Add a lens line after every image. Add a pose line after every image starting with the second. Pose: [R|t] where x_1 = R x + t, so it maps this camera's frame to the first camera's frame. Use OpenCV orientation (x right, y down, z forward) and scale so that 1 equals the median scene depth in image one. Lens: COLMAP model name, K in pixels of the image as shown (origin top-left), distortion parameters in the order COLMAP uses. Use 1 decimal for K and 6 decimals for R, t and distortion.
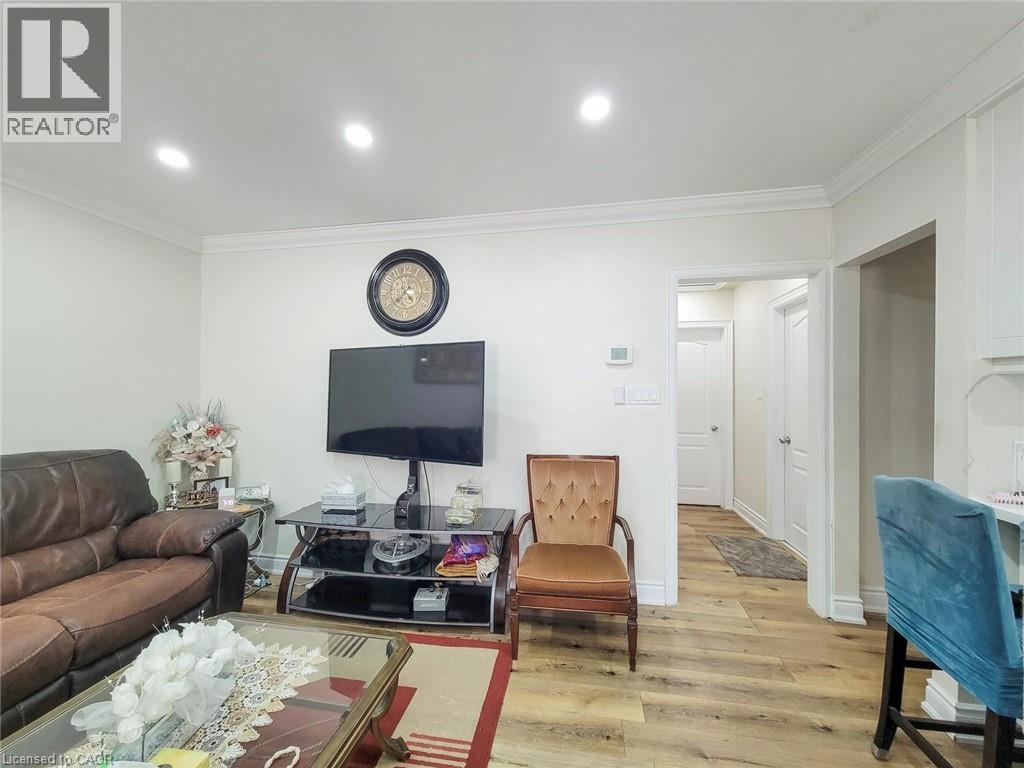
lens RADIAL K [[424.8, 0, 504.6], [0, 424.8, 389.9], [0, 0, 1]] dist [0.002758, -0.002747]
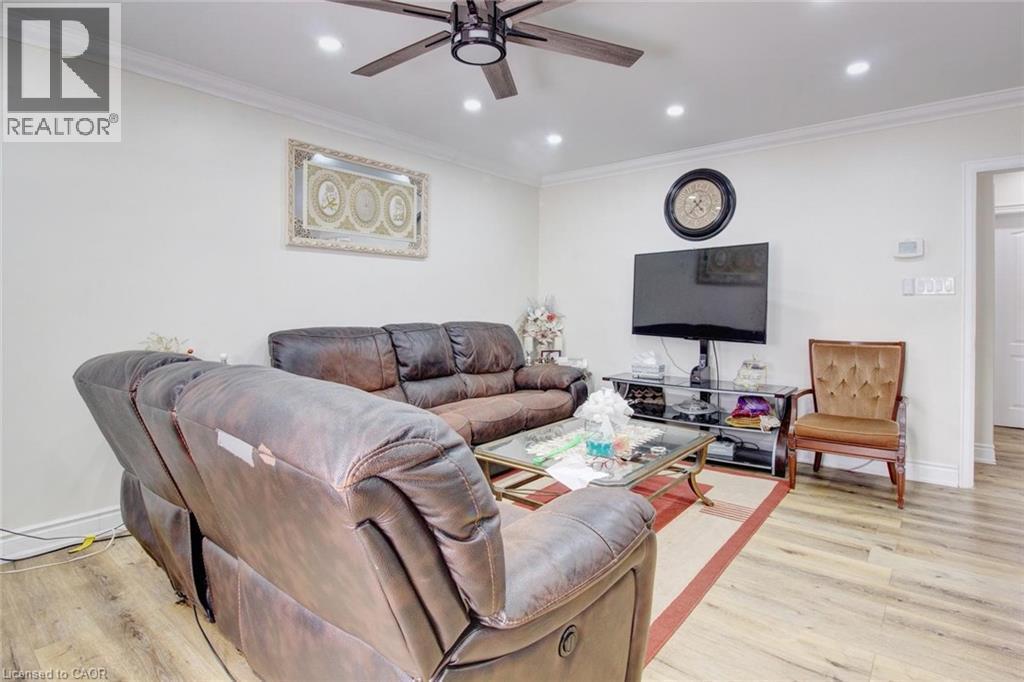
lens RADIAL K [[531.0, 0, 510.8], [0, 531.0, 307.8], [0, 0, 1]] dist [-0.001428, -0.008939]
pose [[0.876184, 0.007722, -0.481914, 0.036347], [-0.004074, 0.999955, 0.008616, 0.057822], [0.481959, -0.005586, 0.876176, -0.634929]]
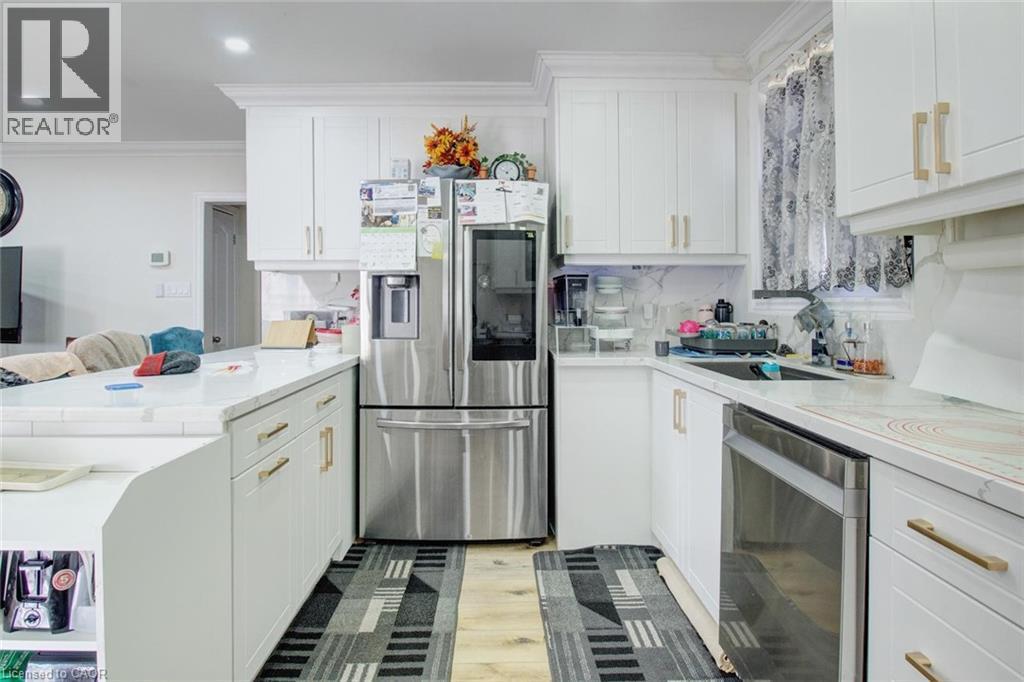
lens RADIAL K [[531.0, 0, 514.1], [0, 531.0, 306.6], [0, 0, 1]] dist [-0.001428, -0.008939]
pose [[0.978630, -0.002407, 0.205615, 0.942258], [0.001680, 0.999992, 0.003710, 0.058716], [-0.205622, -0.003286, 0.978626, -0.788352]]
